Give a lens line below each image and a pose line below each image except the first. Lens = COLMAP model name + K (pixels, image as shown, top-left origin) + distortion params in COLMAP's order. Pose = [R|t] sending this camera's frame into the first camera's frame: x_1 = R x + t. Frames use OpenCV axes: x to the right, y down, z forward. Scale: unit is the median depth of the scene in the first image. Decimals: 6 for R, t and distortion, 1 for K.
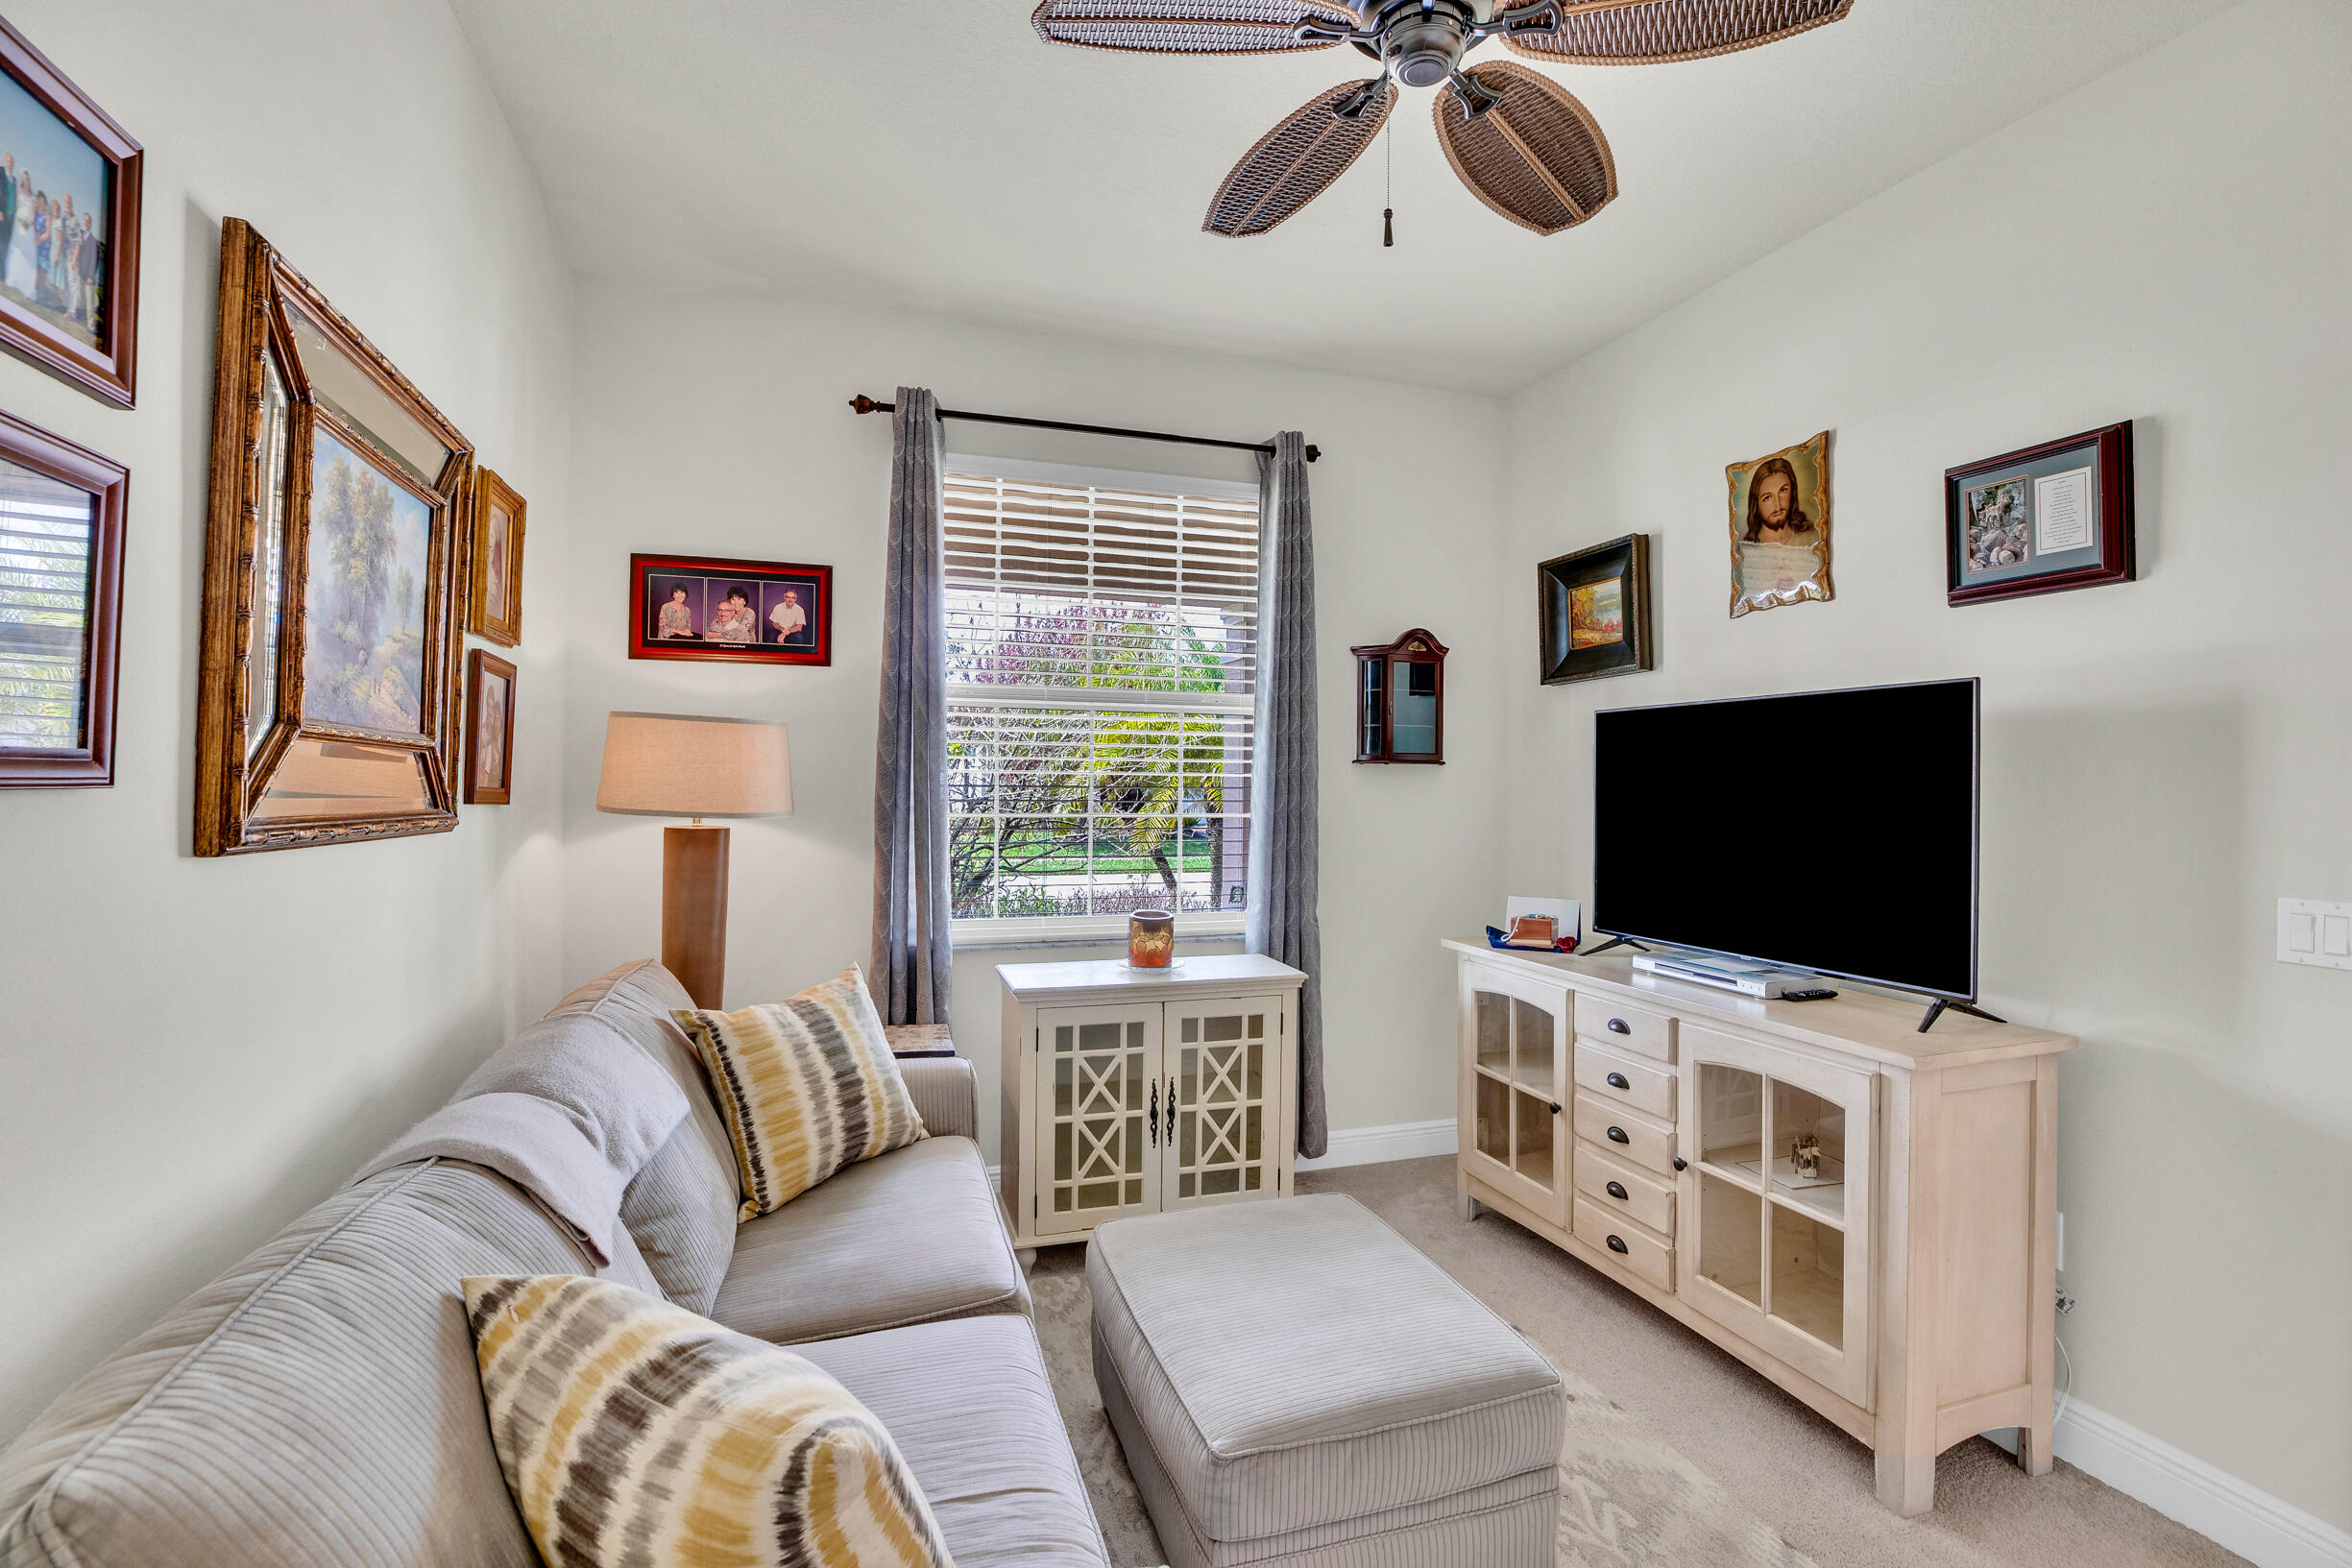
lens RADIAL K [[1073.7, 0, 1173.9], [0, 1073.7, 781.8], [0, 0, 1]] dist [-0.017009, -0.000173]
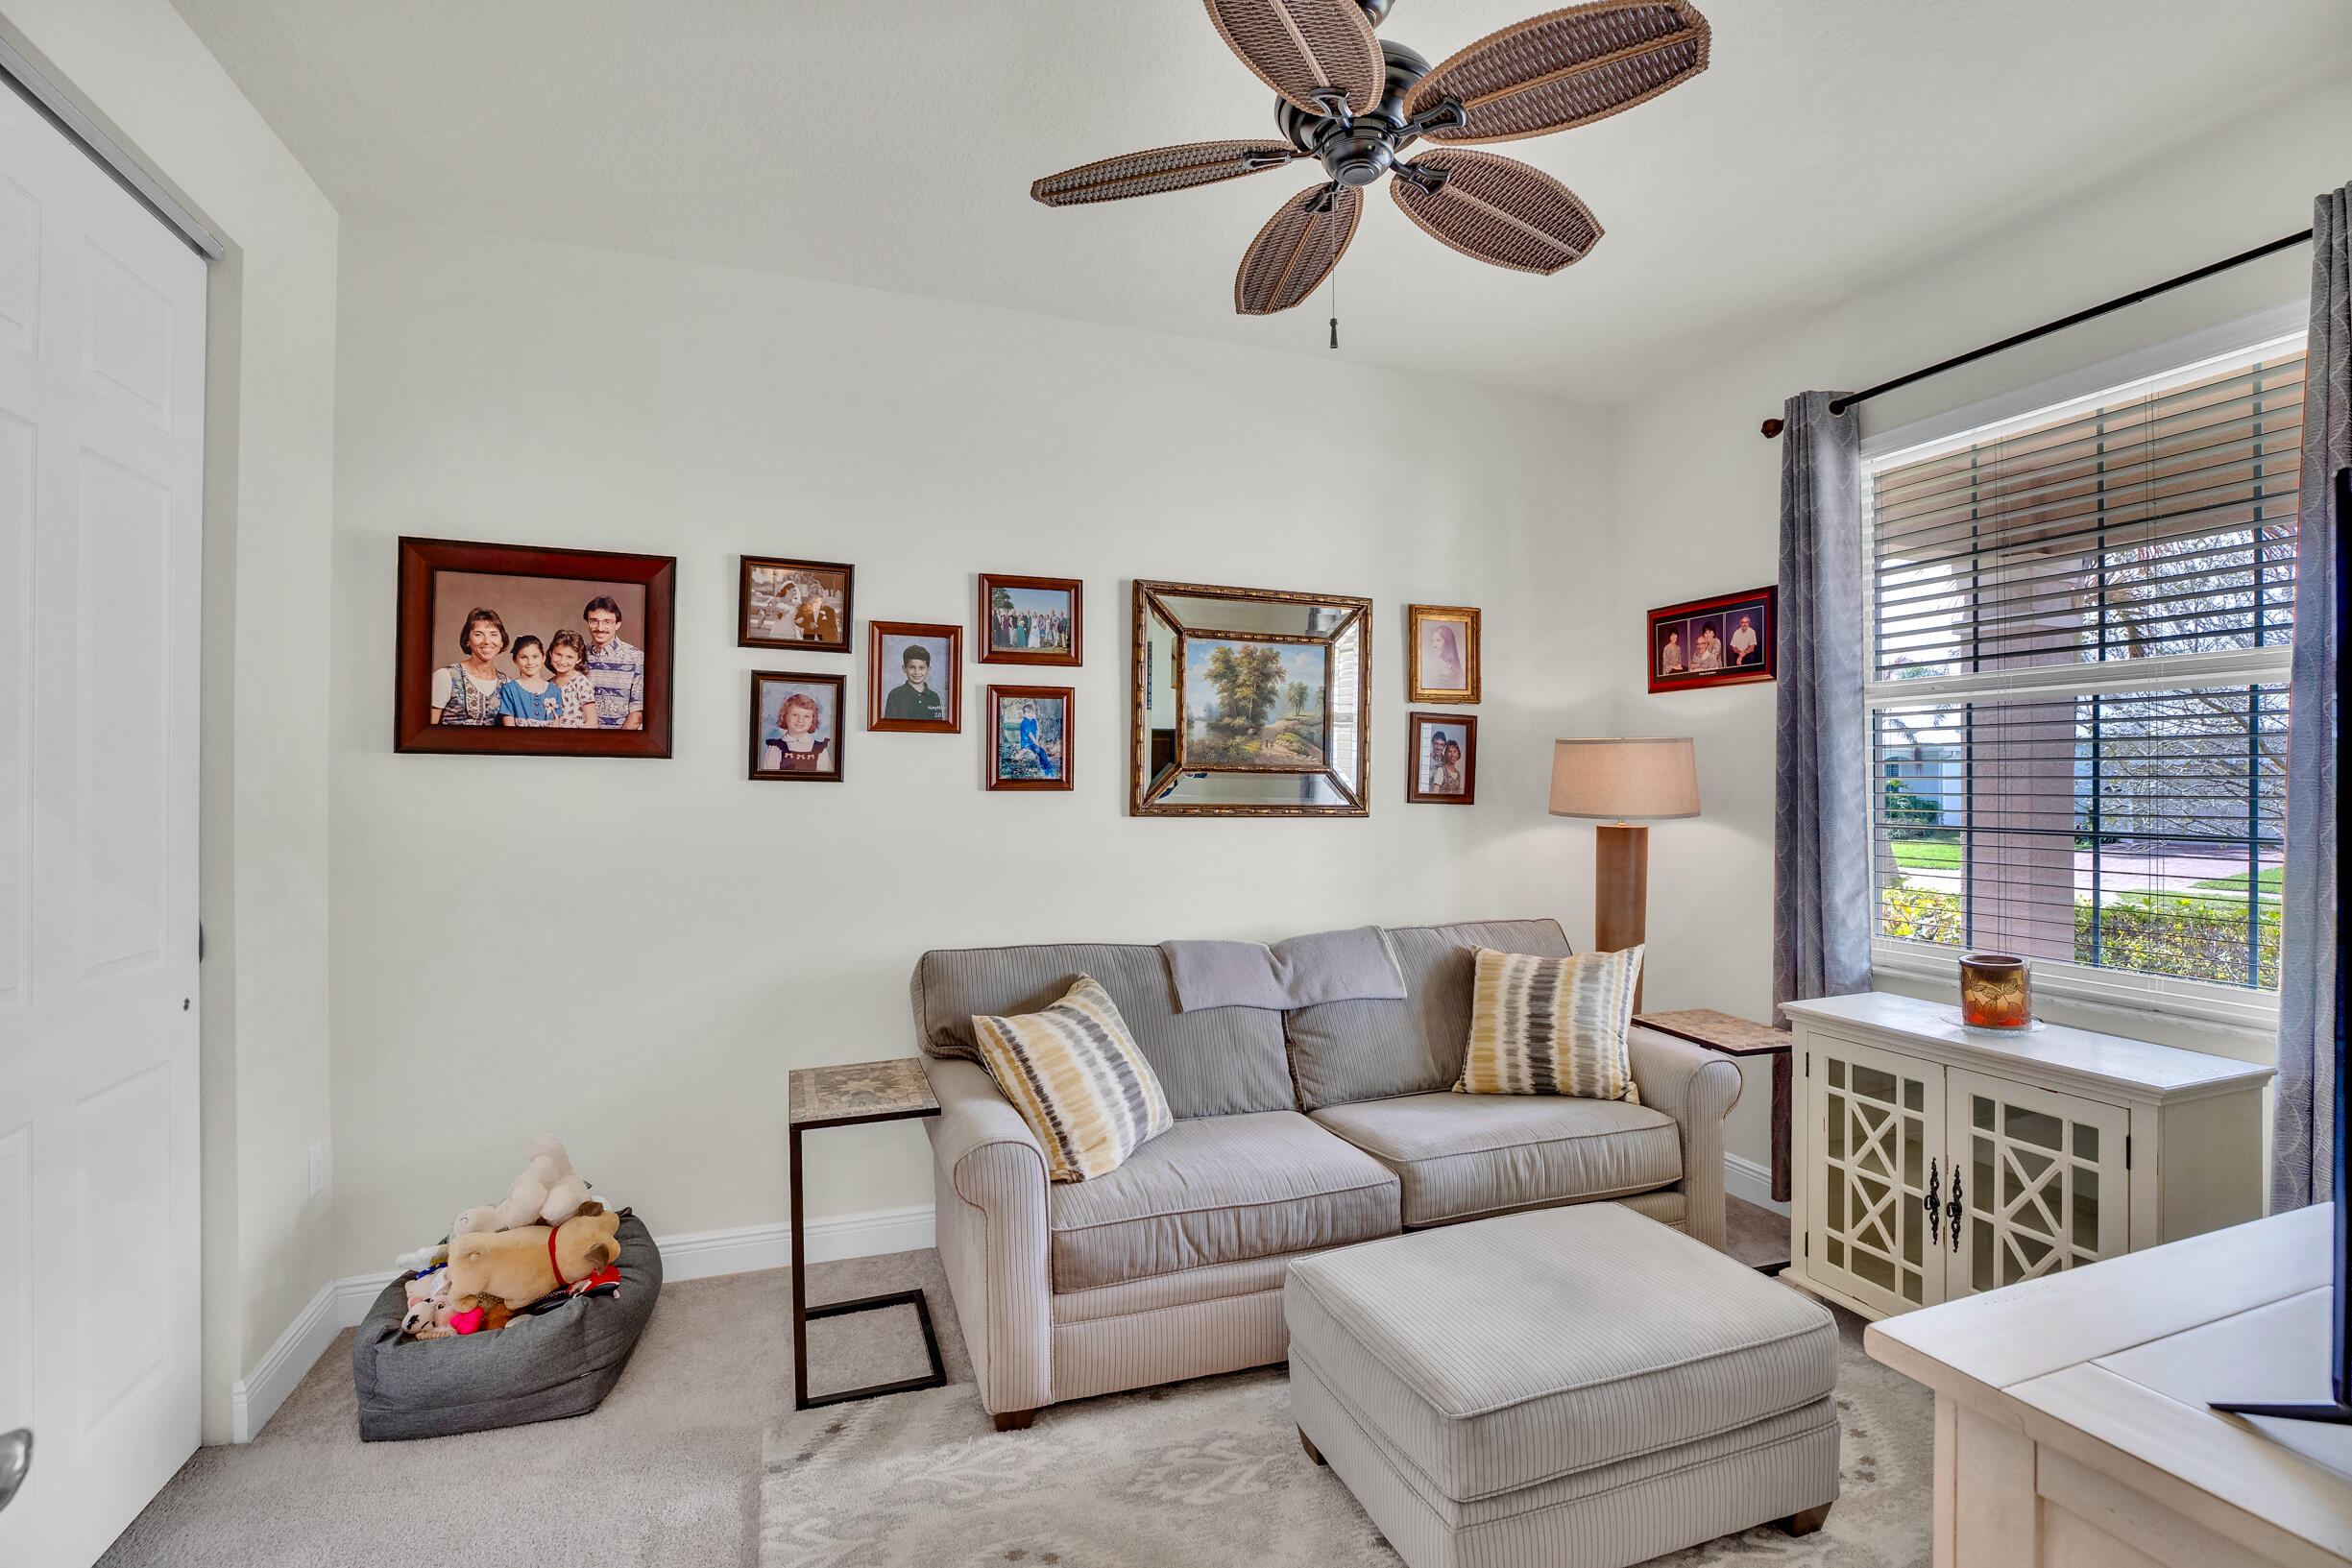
lens RADIAL K [[1073.7, 0, 1172.1], [0, 1073.7, 779.6], [0, 0, 1]] dist [-0.017009, -0.000173]
pose [[0.049372, -0.015089, -0.998666, 0.752942], [-0.003128, 0.999879, -0.015262, 0.007510], [0.998776, 0.003878, 0.049319, 0.389583]]
